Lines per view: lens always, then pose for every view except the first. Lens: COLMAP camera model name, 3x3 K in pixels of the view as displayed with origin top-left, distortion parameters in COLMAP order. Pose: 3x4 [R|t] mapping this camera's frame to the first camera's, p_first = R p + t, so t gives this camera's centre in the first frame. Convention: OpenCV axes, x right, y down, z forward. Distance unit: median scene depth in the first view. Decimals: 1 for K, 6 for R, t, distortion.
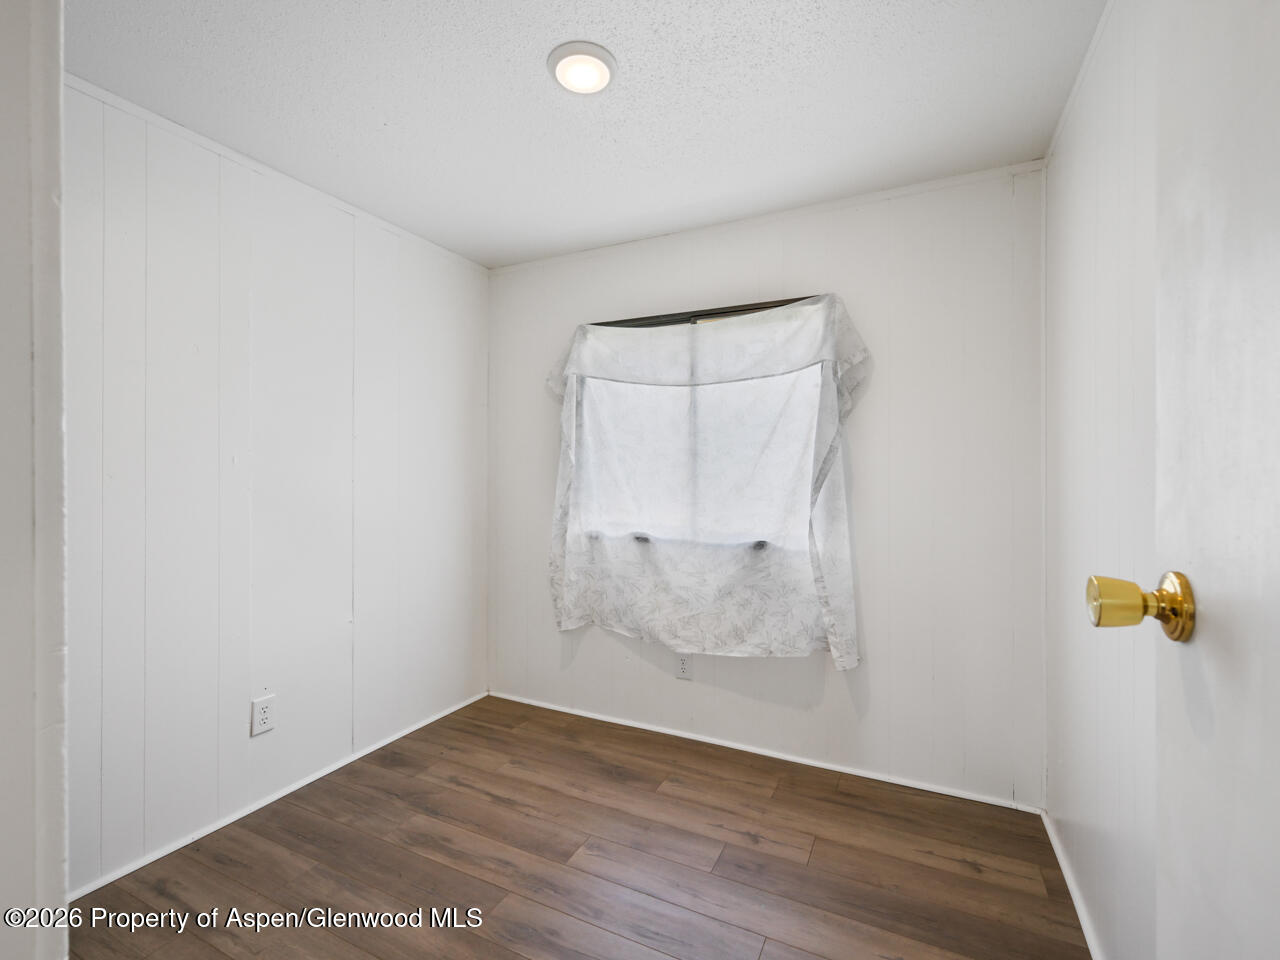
lens RADIAL K [[576.3, 0, 638.6], [0, 576.3, 482.1], [0, 0, 1]] dist [0.000405, -0.001610]
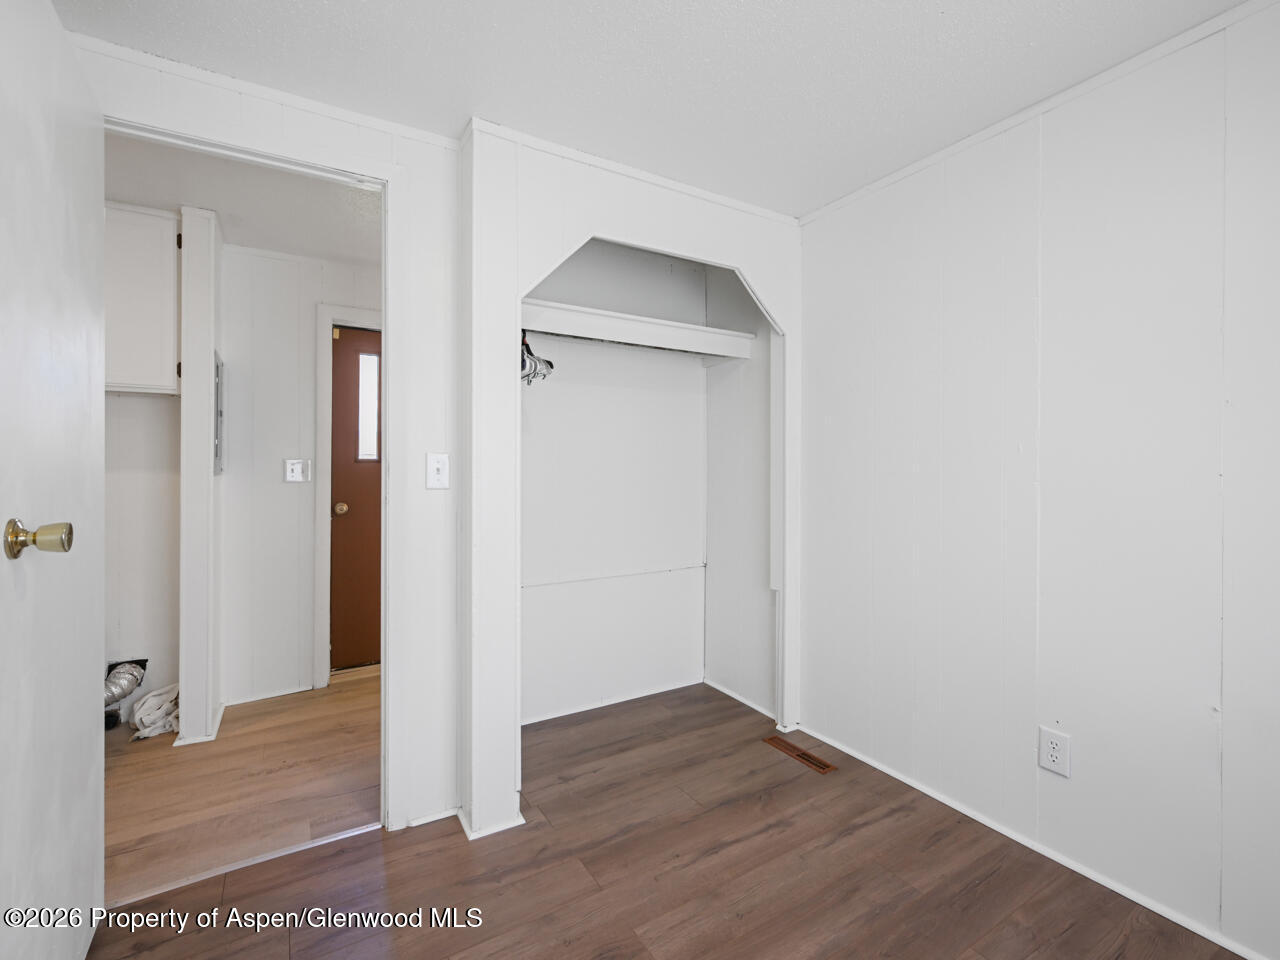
lens RADIAL K [[576.3, 0, 644.6], [0, 576.3, 477.0], [0, 0, 1]] dist [0.000405, -0.001610]
pose [[-0.565619, 0.013511, -0.824556, 0.509420], [0.013544, 0.999883, 0.007093, -0.015715], [0.824556, -0.007156, -0.565735, 1.332483]]
